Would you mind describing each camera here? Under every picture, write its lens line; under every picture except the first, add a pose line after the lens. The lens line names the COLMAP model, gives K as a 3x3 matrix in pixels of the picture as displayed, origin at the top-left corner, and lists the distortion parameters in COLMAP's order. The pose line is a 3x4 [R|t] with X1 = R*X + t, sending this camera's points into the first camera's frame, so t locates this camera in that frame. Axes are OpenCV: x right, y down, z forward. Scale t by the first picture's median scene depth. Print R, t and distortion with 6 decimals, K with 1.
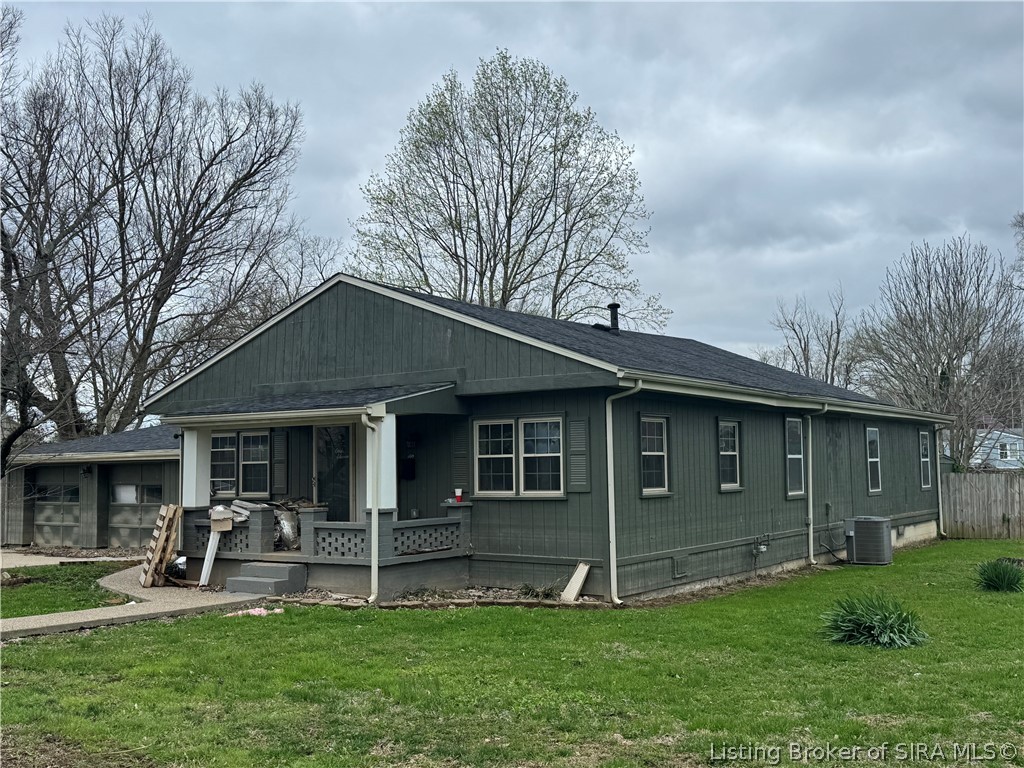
lens RADIAL K [[1084.1, 0, 508.7], [0, 1084.1, 384.0], [0, 0, 1]] dist [0.098068, 0.000000]
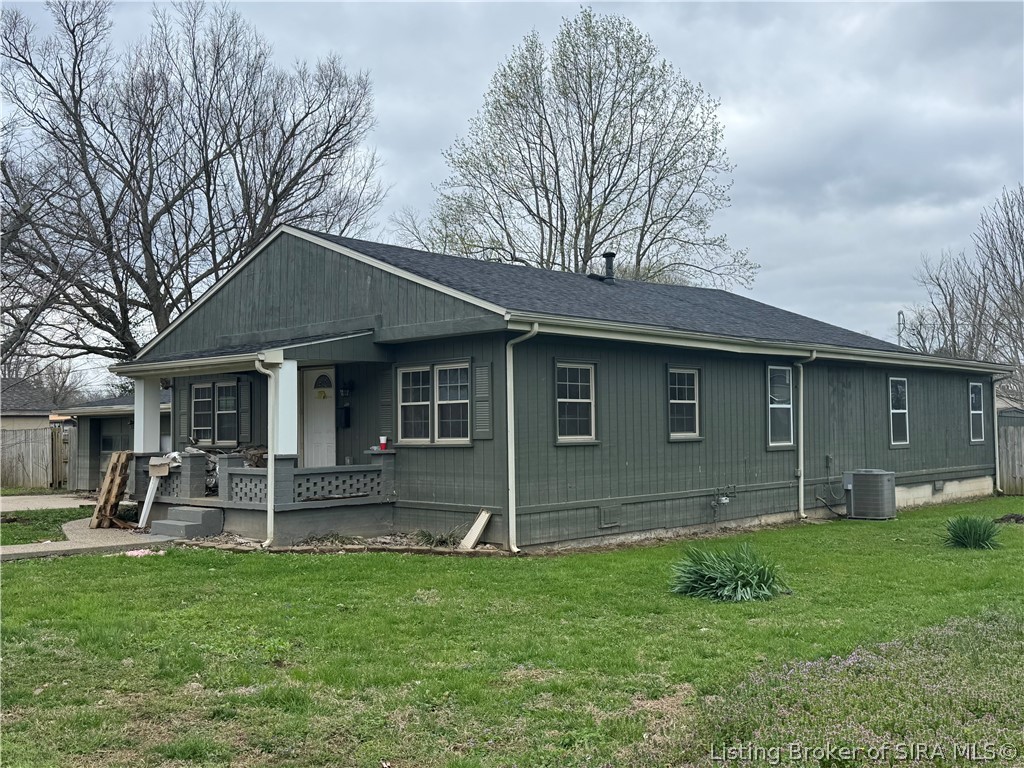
lens RADIAL K [[1036.7, 0, 512.8], [0, 1036.7, 385.5], [0, 0, 1]] dist [0.085282, 0.000000]
pose [[0.987740, -0.004627, -0.156042, 0.194361], [0.010270, 0.999321, 0.035377, 0.015066], [0.155772, -0.036546, 0.987117, 0.067184]]
